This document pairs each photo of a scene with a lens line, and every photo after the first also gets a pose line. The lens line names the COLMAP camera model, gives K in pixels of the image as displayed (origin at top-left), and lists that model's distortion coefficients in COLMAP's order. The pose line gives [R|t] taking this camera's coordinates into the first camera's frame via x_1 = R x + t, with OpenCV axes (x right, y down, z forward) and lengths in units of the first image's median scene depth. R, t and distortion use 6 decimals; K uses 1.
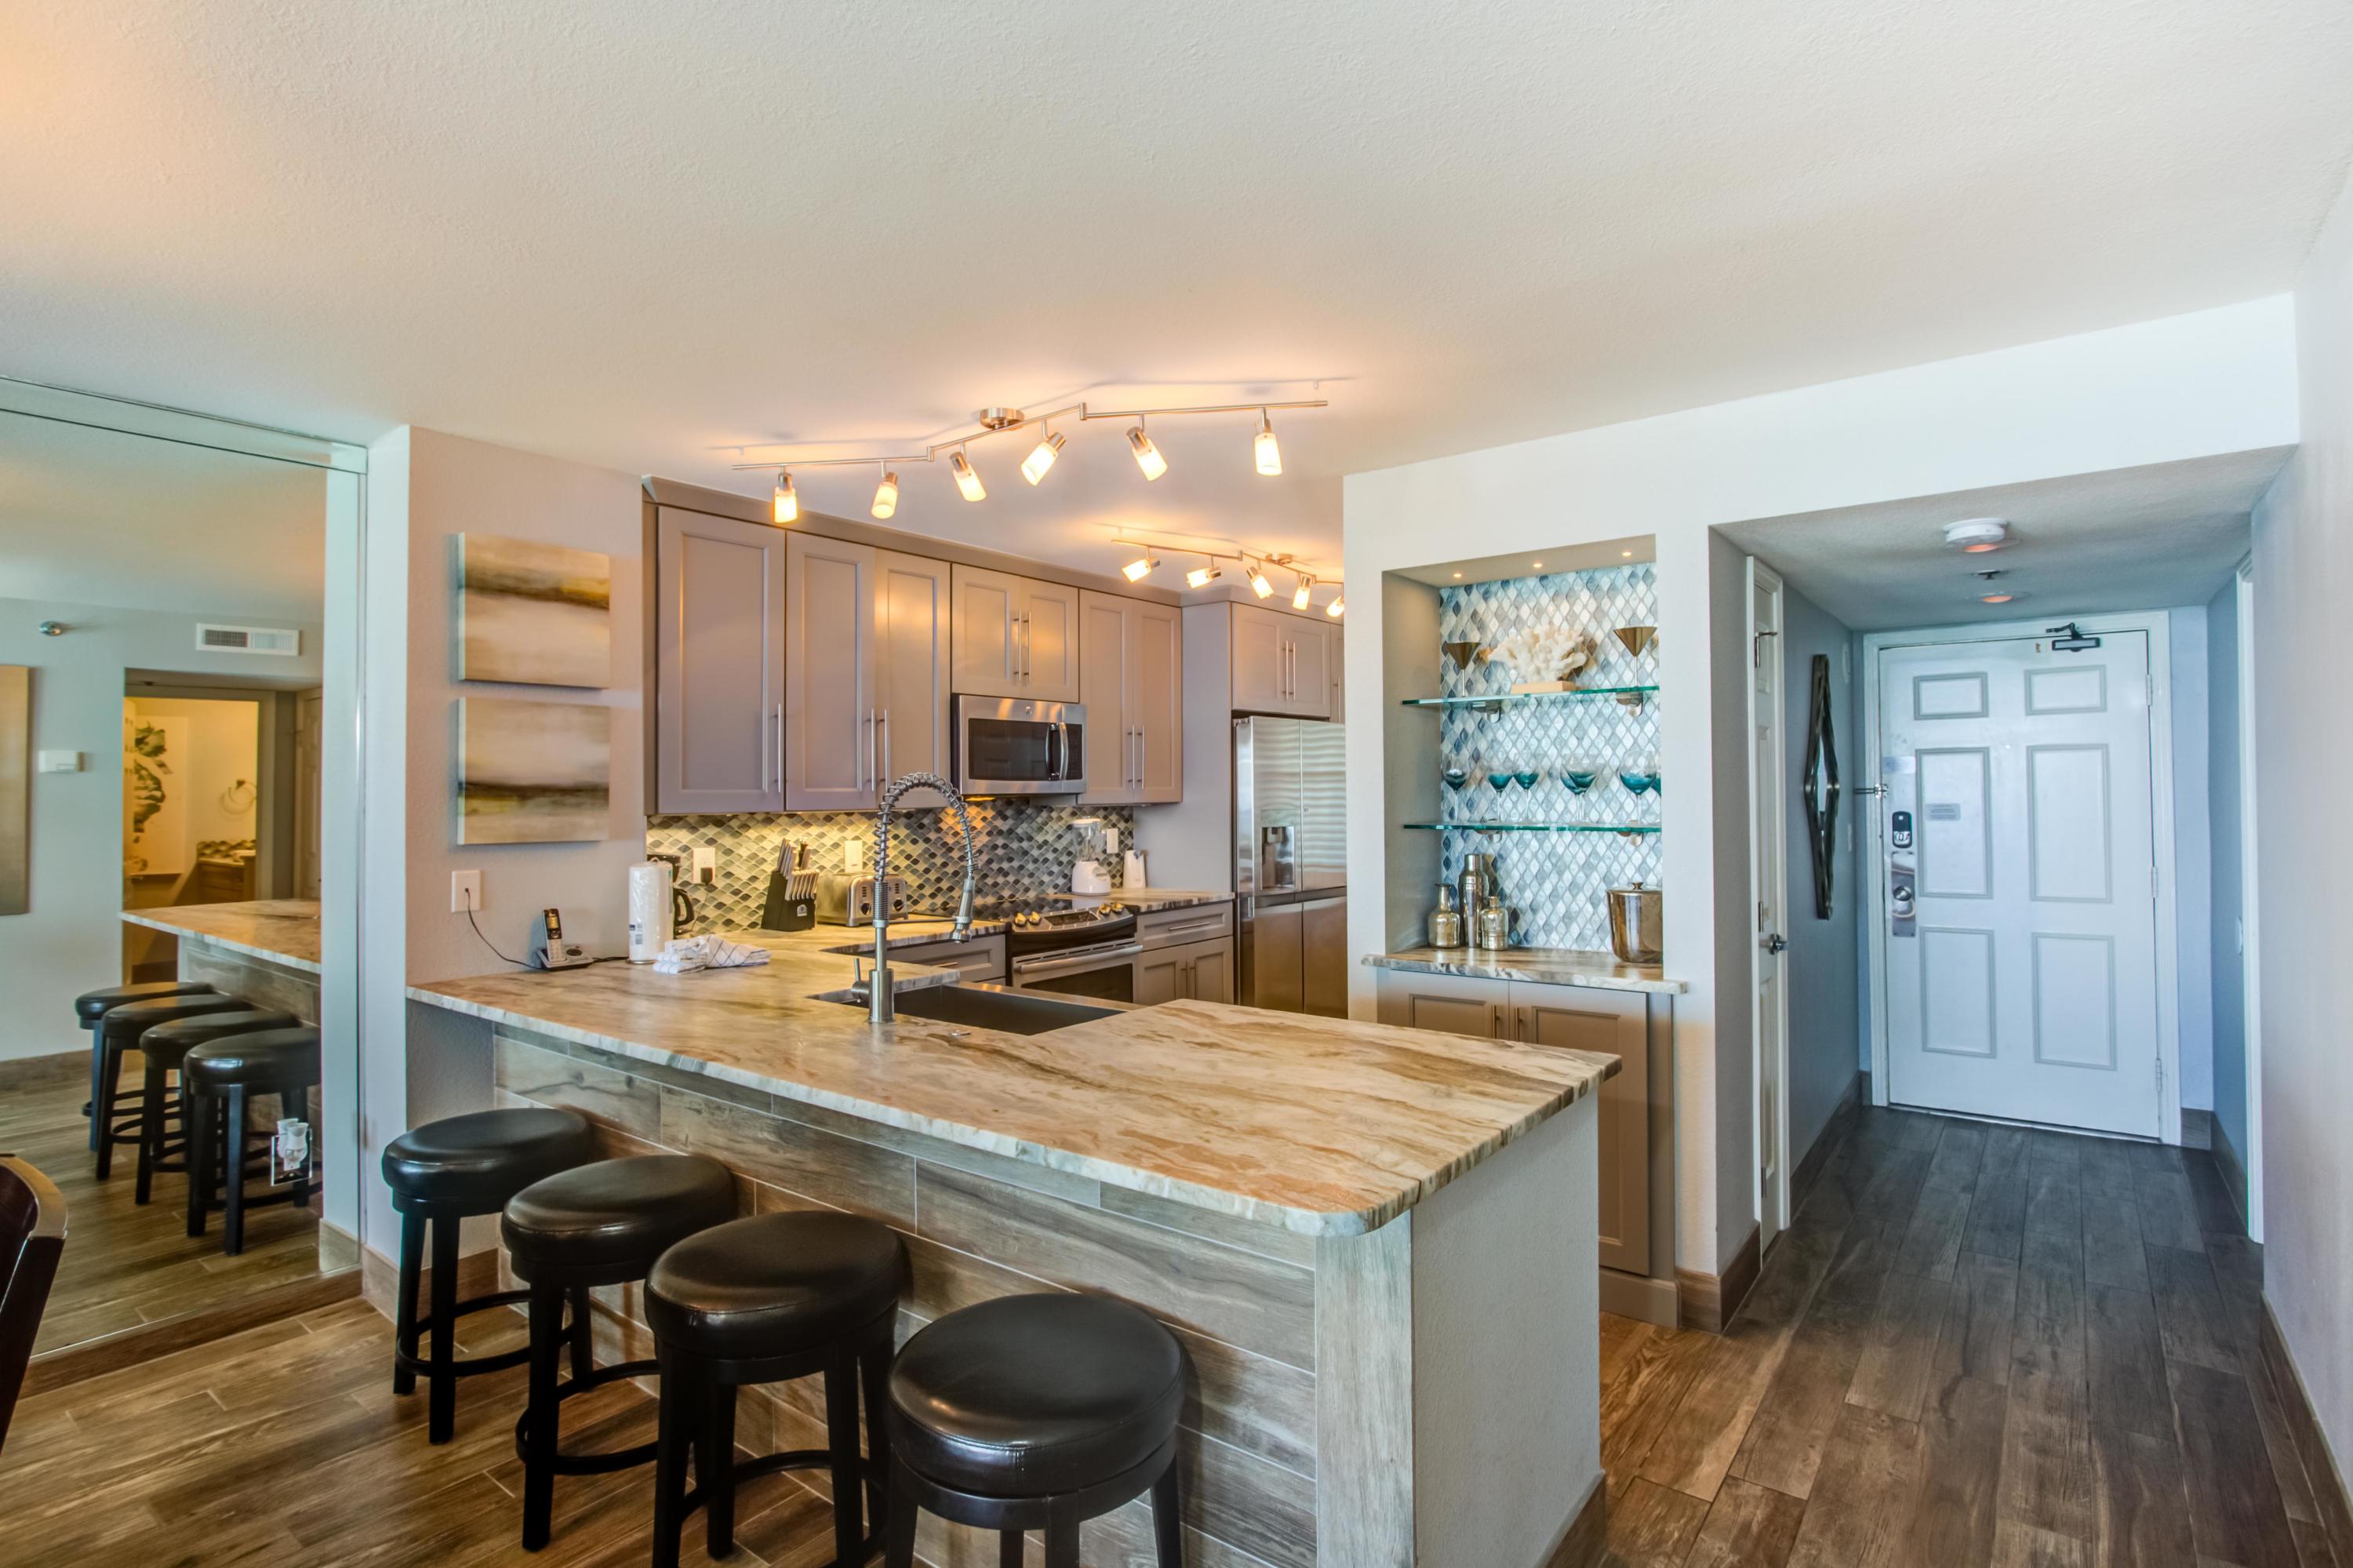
lens RADIAL K [[1140.8, 0, 1162.4], [0, 1140.8, 769.4], [0, 0, 1]] dist [-0.011817, 0.003712]
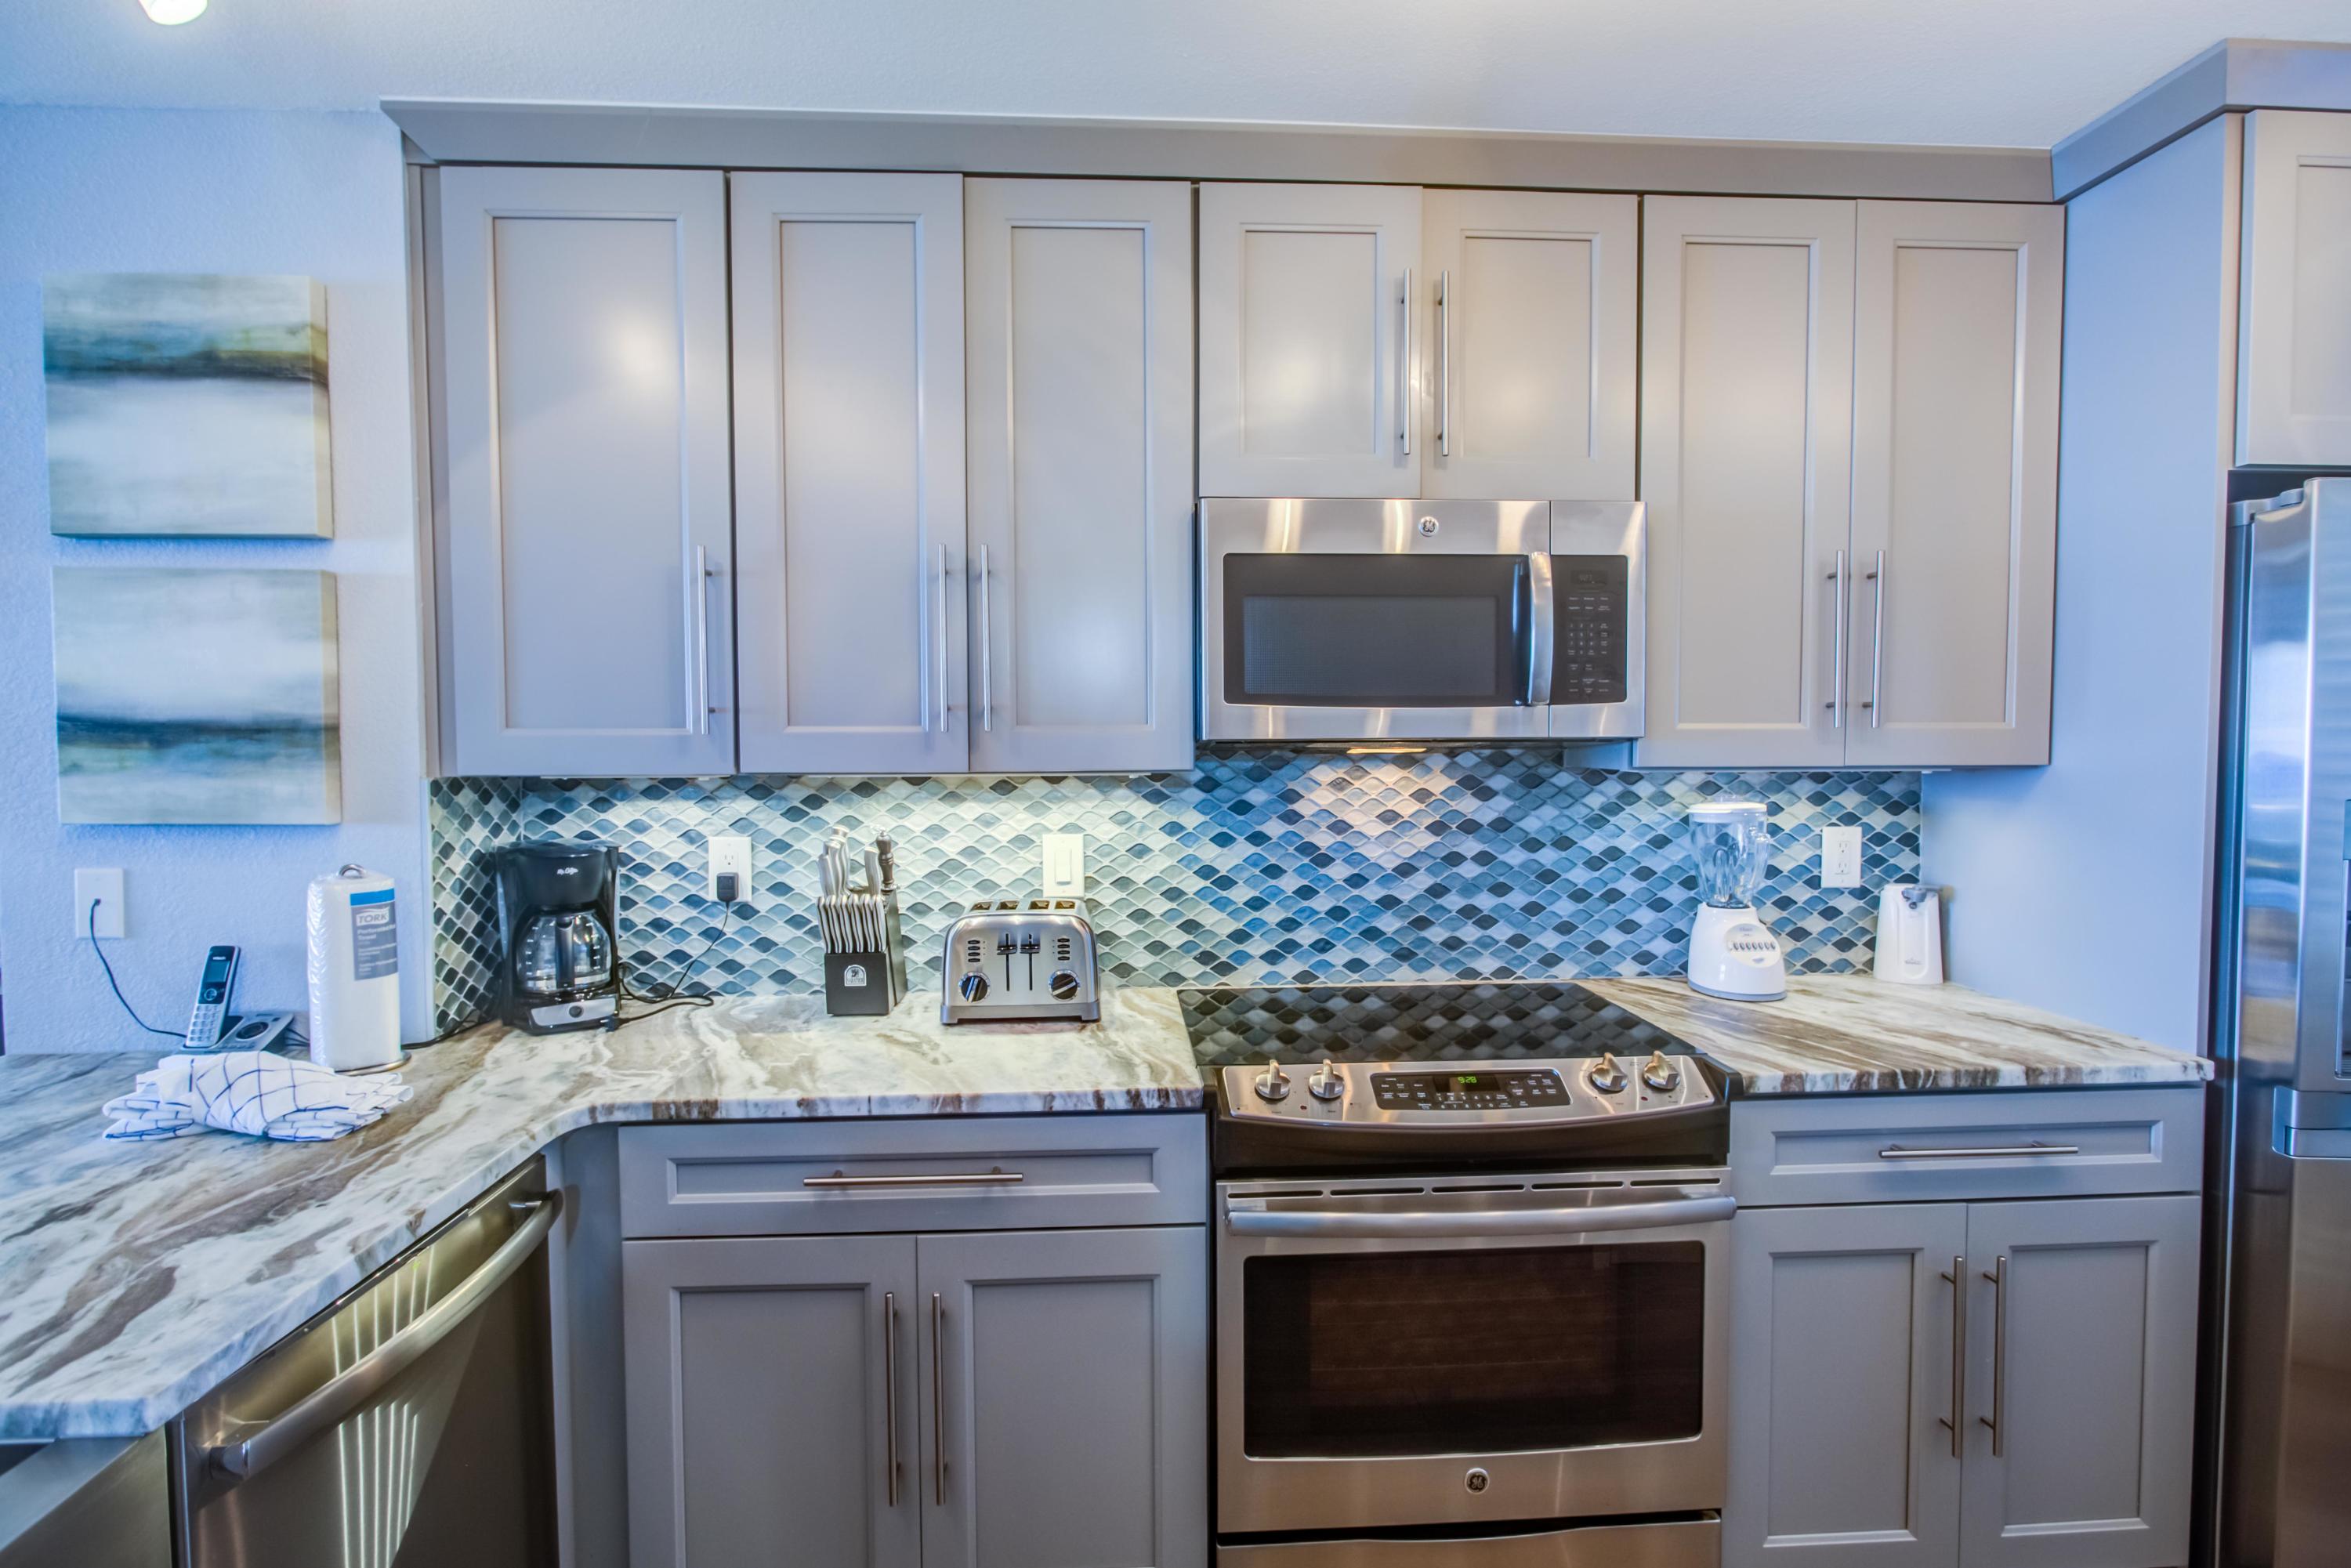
lens RADIAL K [[1139.8, 0, 1179.6], [0, 1139.8, 775.3], [0, 0, 1]] dist [-0.011817, 0.003712]
pose [[0.662481, 0.031006, -0.748437, 0.129043], [0.012729, 0.998533, 0.052634, 0.012744], [0.748970, -0.044396, 0.661115, 0.724886]]
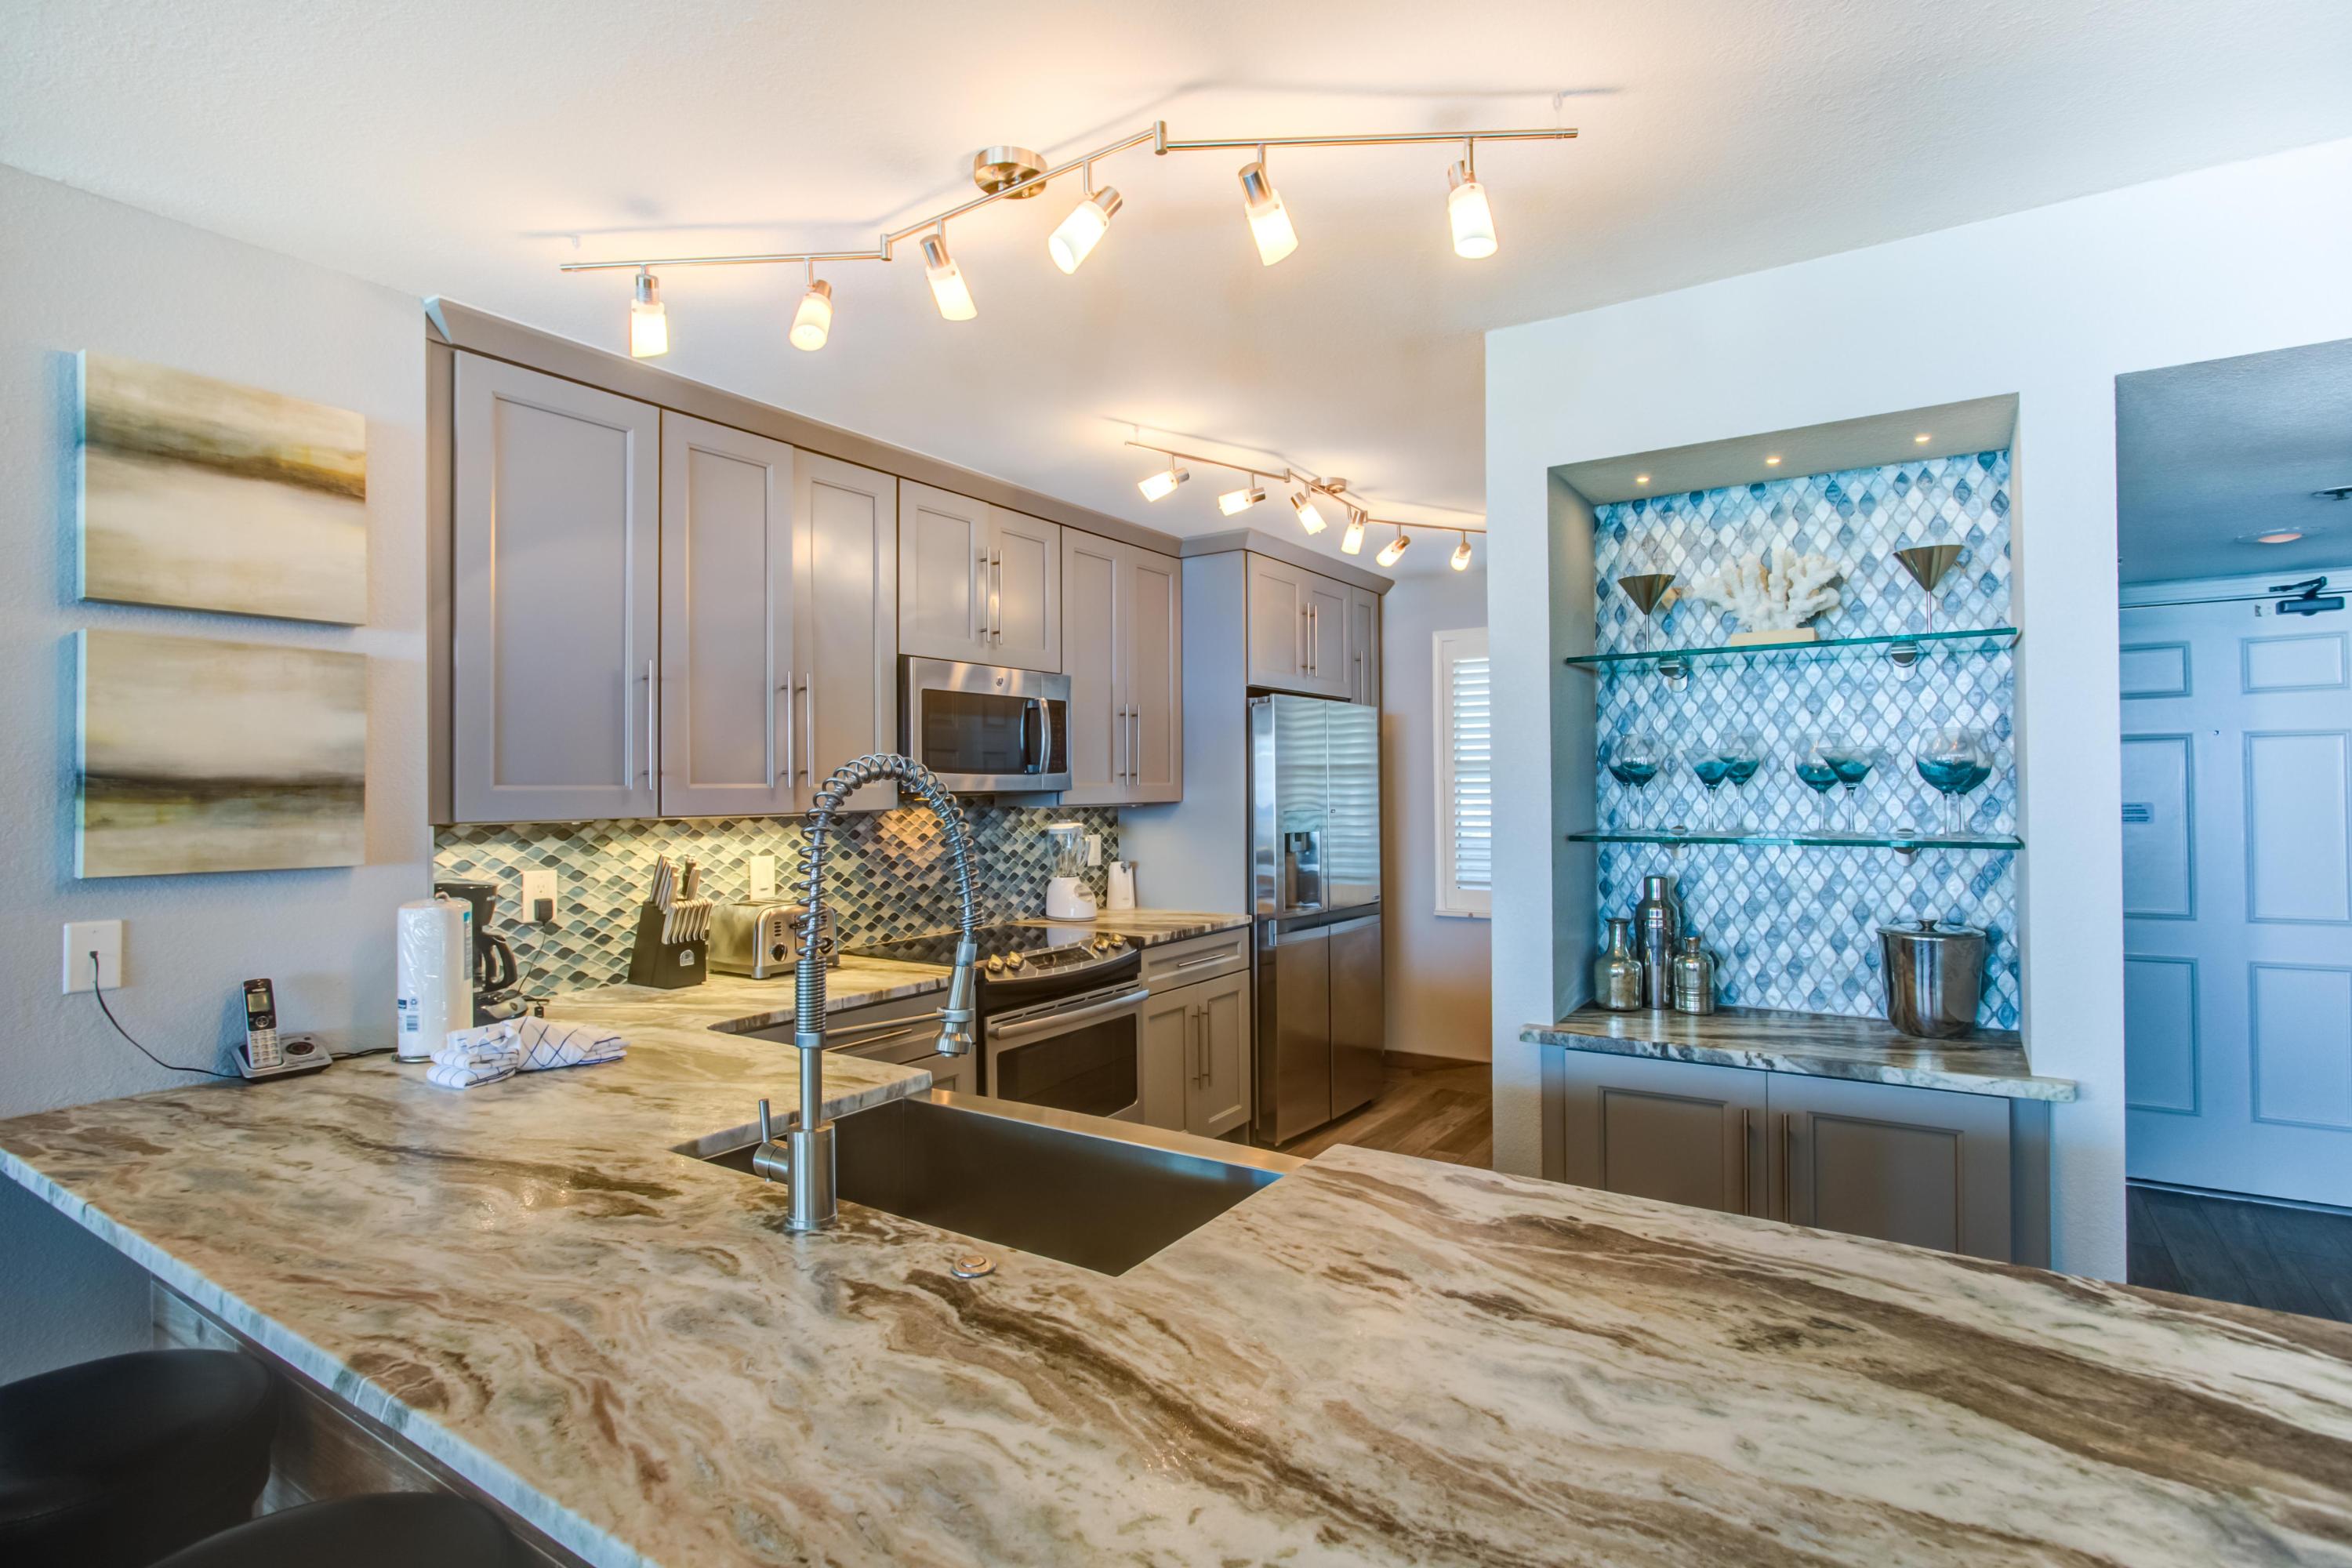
lens RADIAL K [[1140.3, 0, 1163.8], [0, 1140.3, 775.6], [0, 0, 1]] dist [-0.011817, 0.003712]
pose [[0.997382, 0.000488, 0.072318, -0.068480], [-0.001067, 0.999968, 0.007962, 0.005184], [-0.072312, -0.008018, 0.997350, 0.259636]]
